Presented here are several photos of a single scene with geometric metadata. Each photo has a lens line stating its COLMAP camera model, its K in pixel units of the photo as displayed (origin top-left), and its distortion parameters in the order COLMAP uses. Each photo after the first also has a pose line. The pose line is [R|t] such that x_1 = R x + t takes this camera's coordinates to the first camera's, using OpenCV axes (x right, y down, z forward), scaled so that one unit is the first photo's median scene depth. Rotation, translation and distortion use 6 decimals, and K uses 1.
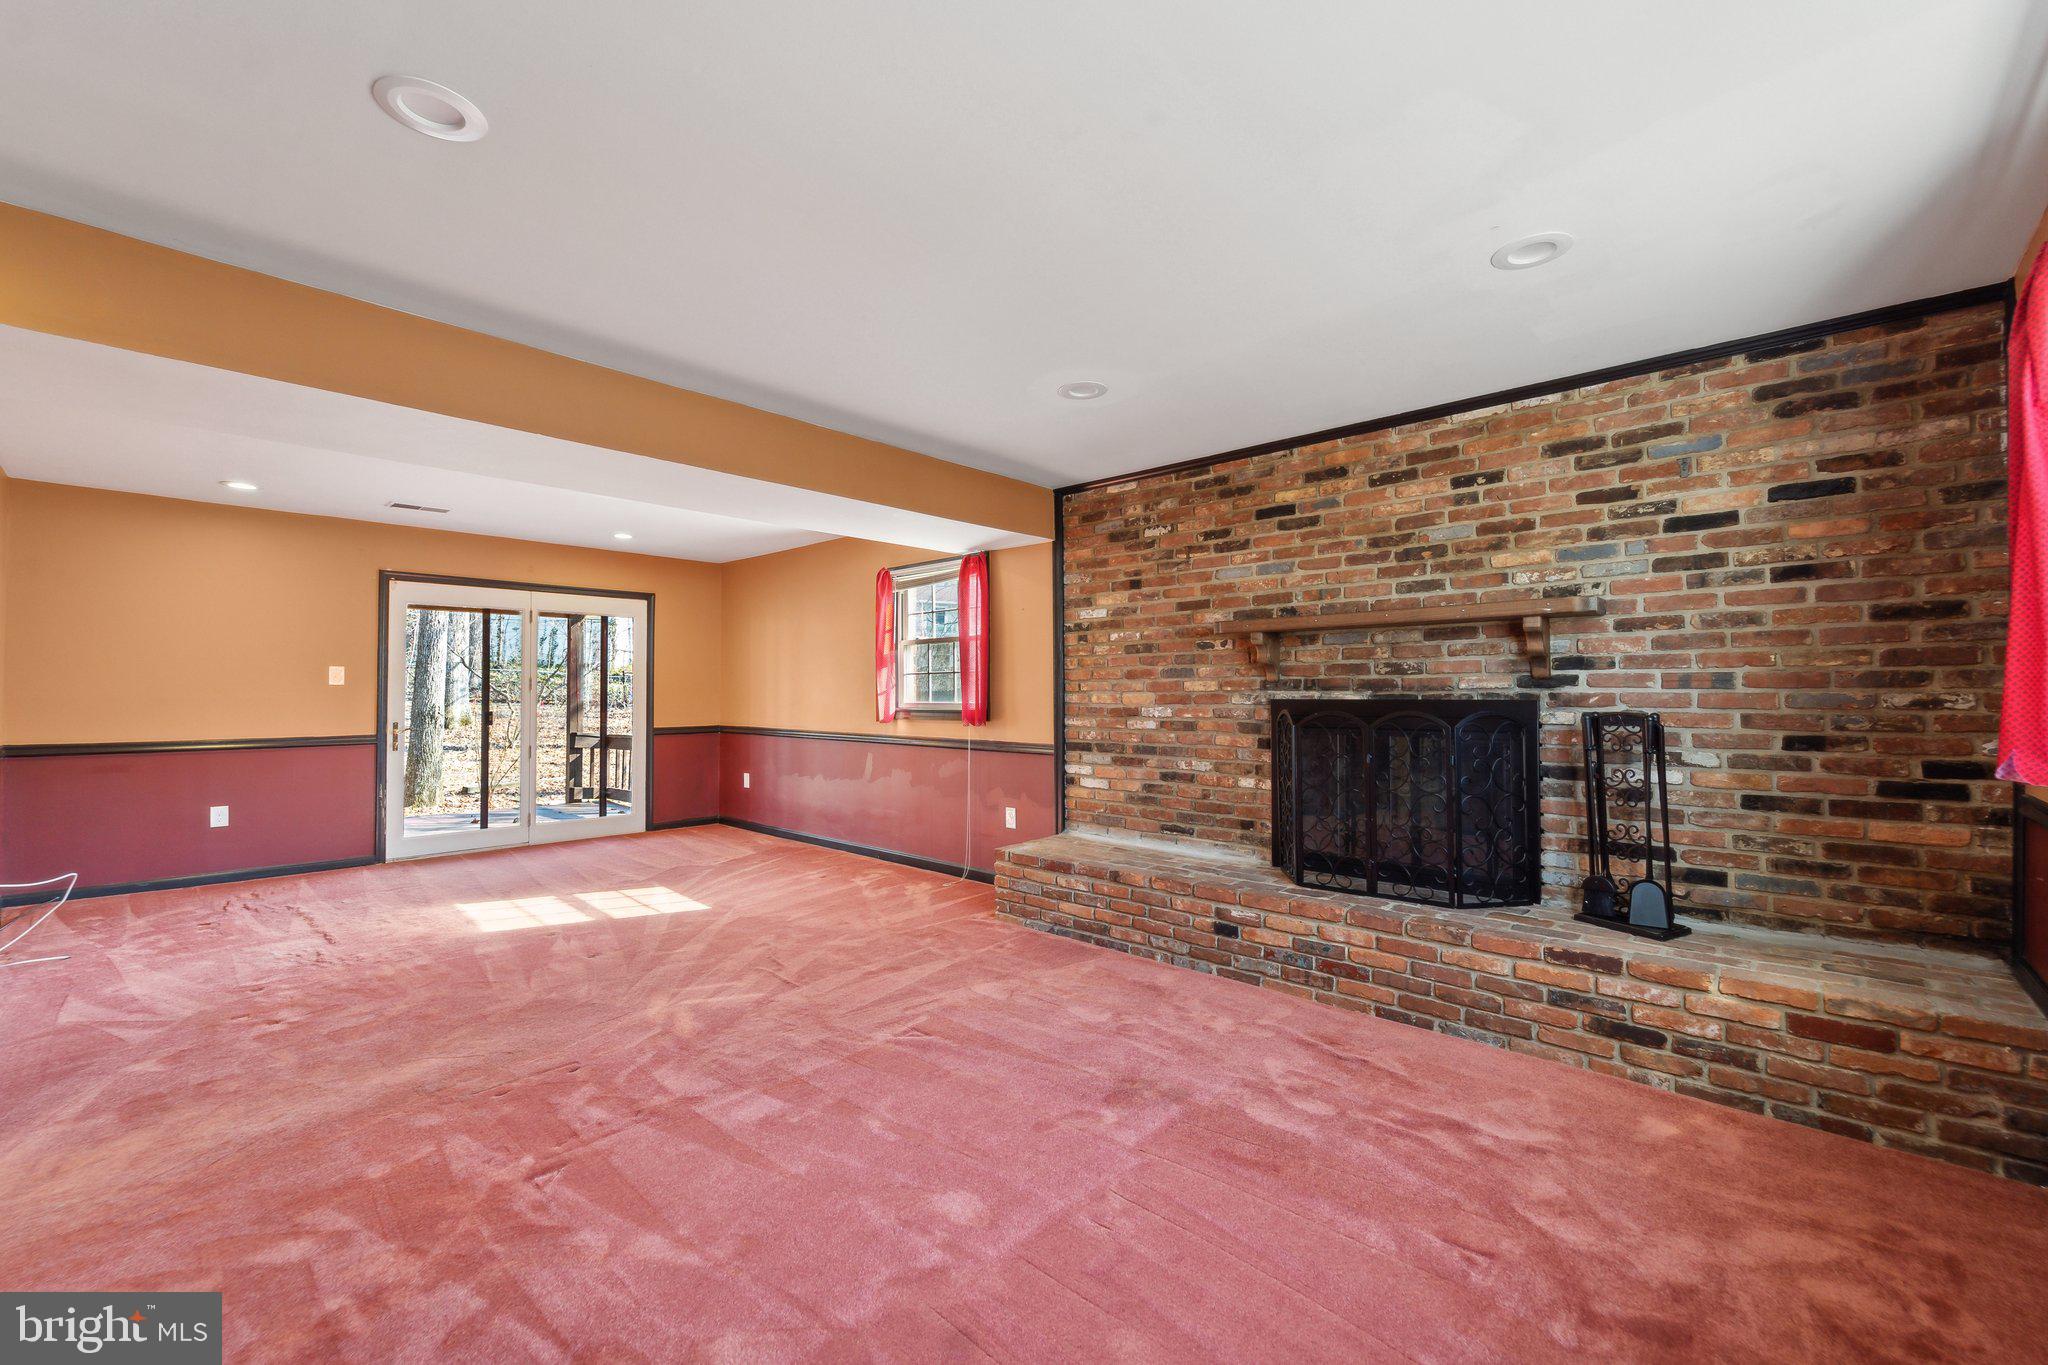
lens RADIAL K [[823.8, 0, 1028.3], [0, 823.8, 681.7], [0, 0, 1]] dist [-0.000866, -0.000128]
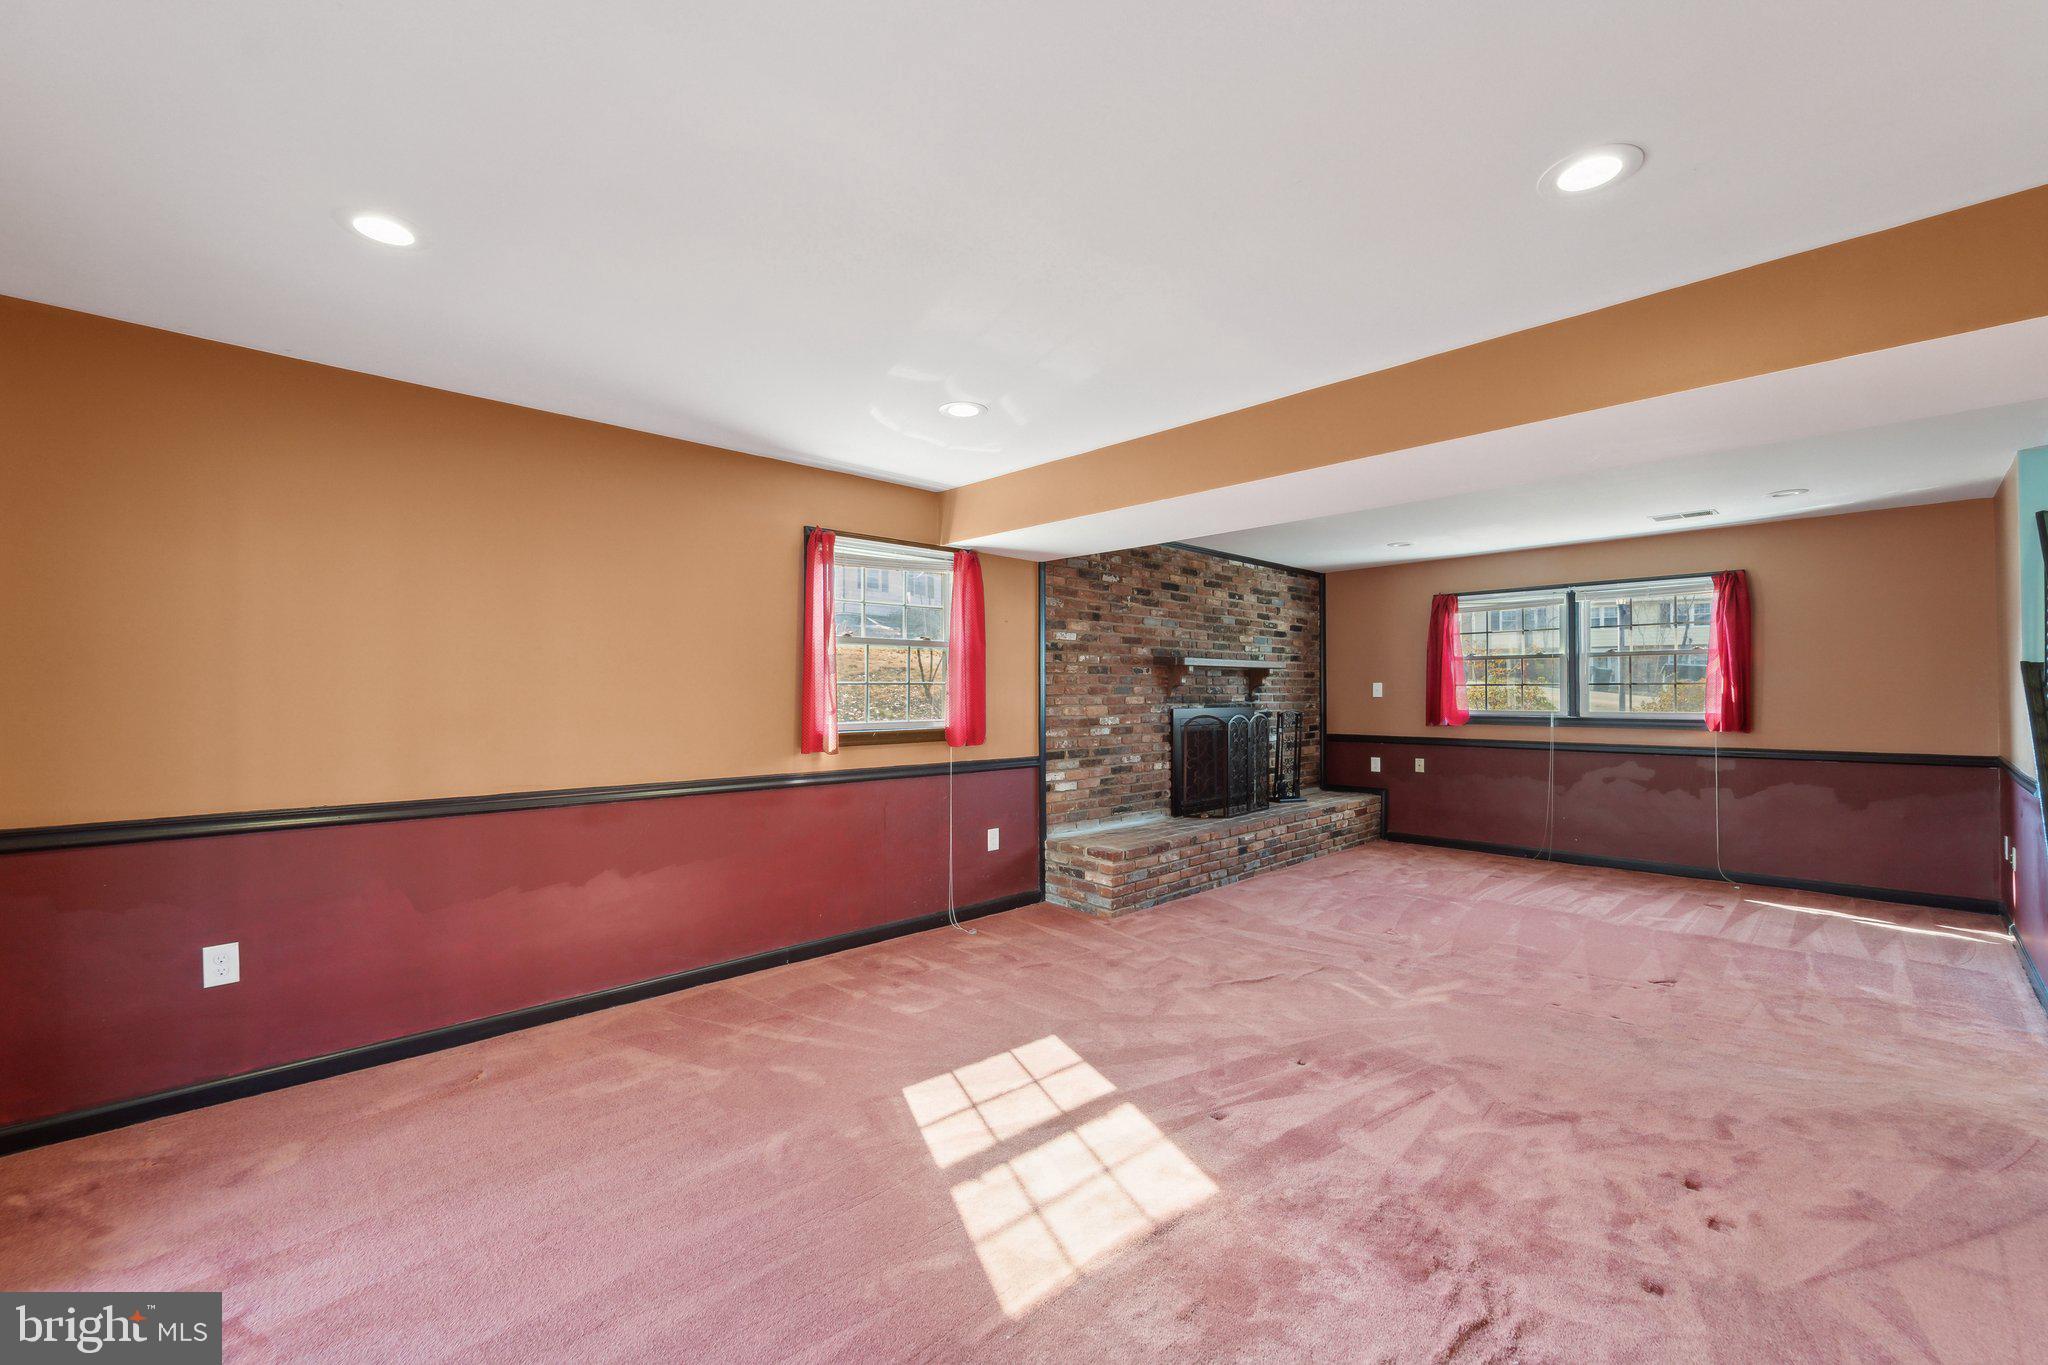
lens RADIAL K [[845.7, 0, 1031.5], [0, 845.7, 688.5], [0, 0, 1]] dist [-0.000296, -0.000541]
pose [[0.051919, 0.006709, 0.998629, -1.166852], [-0.013103, 0.999896, -0.006036, -0.003813], [-0.998565, -0.012771, 0.052002, 1.067196]]
